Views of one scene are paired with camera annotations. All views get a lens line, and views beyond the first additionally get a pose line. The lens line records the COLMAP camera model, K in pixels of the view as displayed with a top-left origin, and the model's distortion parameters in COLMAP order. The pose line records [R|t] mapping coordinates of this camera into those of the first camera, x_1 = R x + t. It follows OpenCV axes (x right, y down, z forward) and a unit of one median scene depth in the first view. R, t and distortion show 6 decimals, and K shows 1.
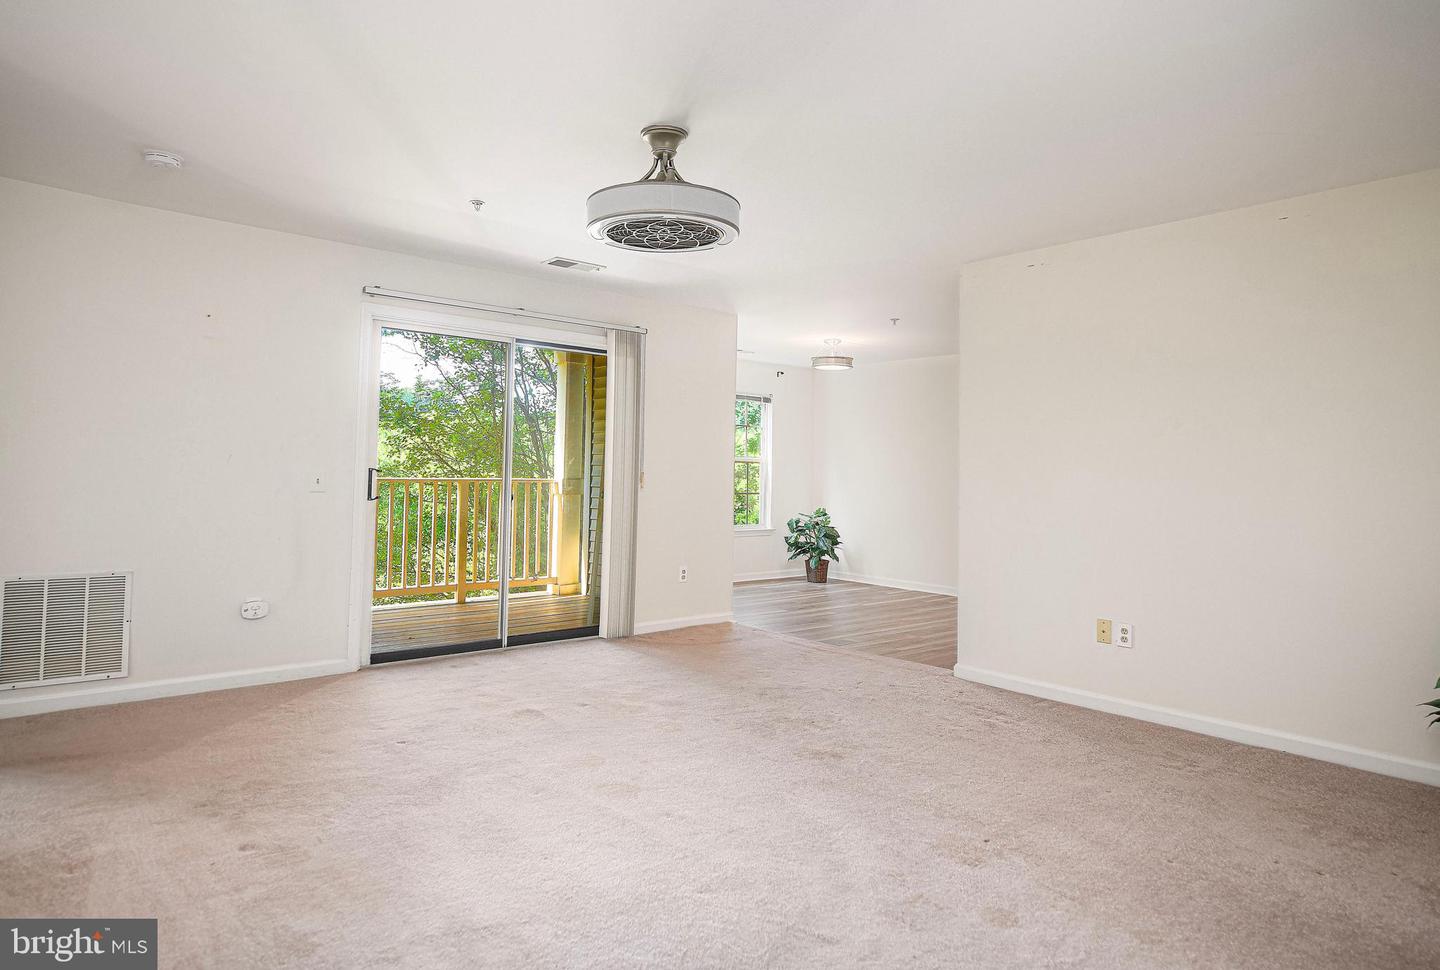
lens RADIAL K [[836.5, 0, 720.0], [0, 836.5, 485.0], [0, 0, 1]] dist [-0.000662, -0.000961]
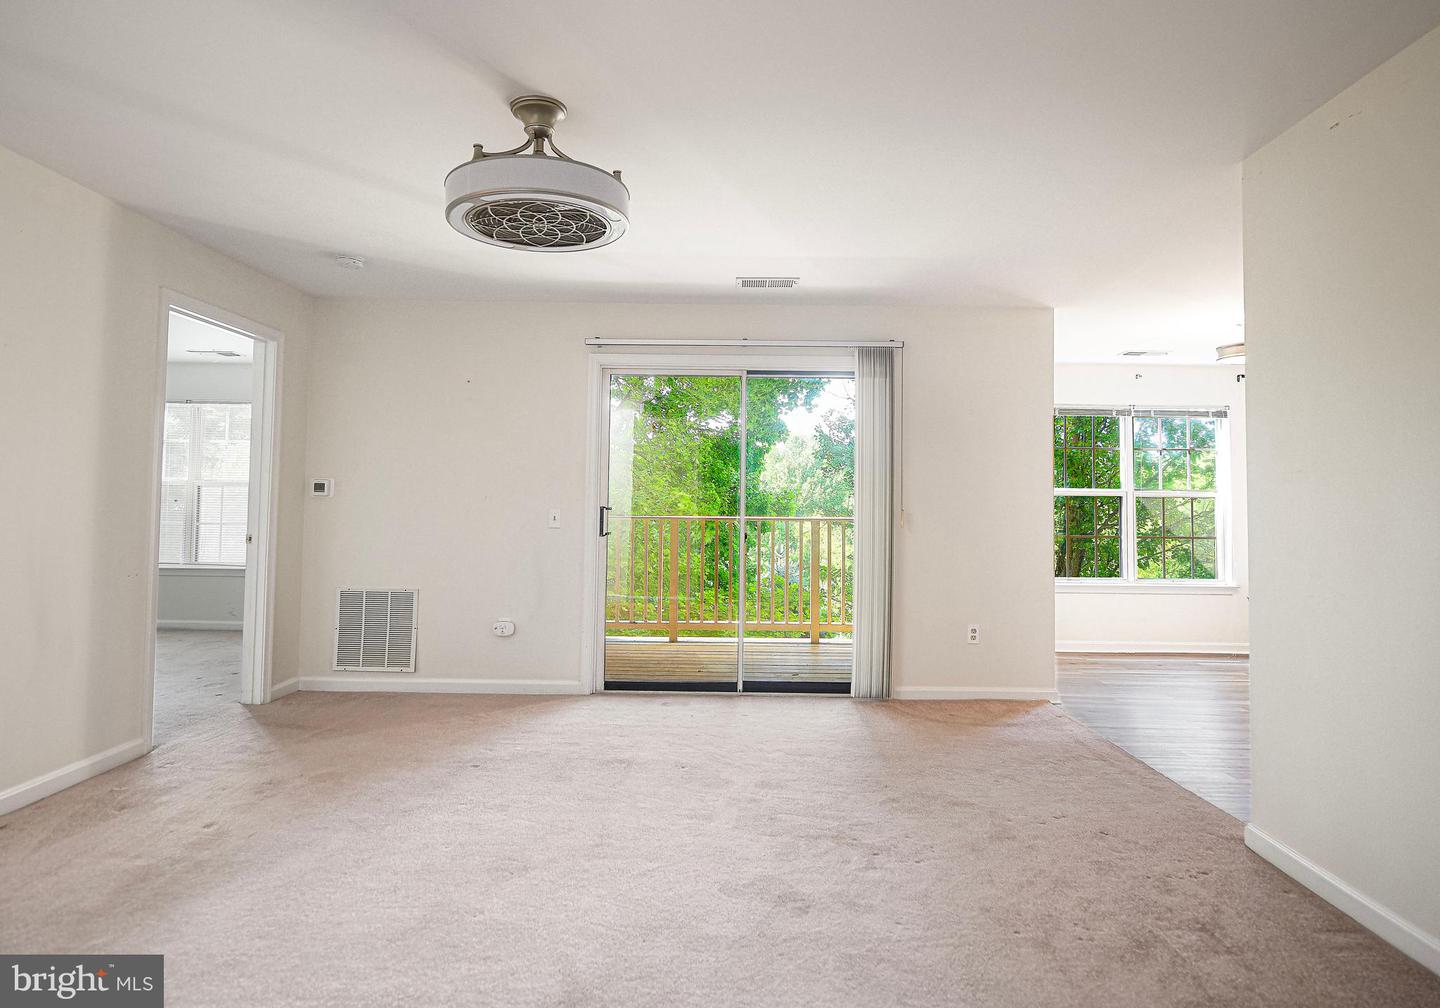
lens RADIAL K [[809.3, 0, 720.0], [0, 809.3, 504.0], [0, 0, 1]] dist [-0.006462, -0.002363]
pose [[0.757454, -0.013596, -0.652747, 0.372972], [-0.006160, 0.999590, -0.027969, 0.004937], [0.652859, 0.025206, 0.757060, 0.309847]]
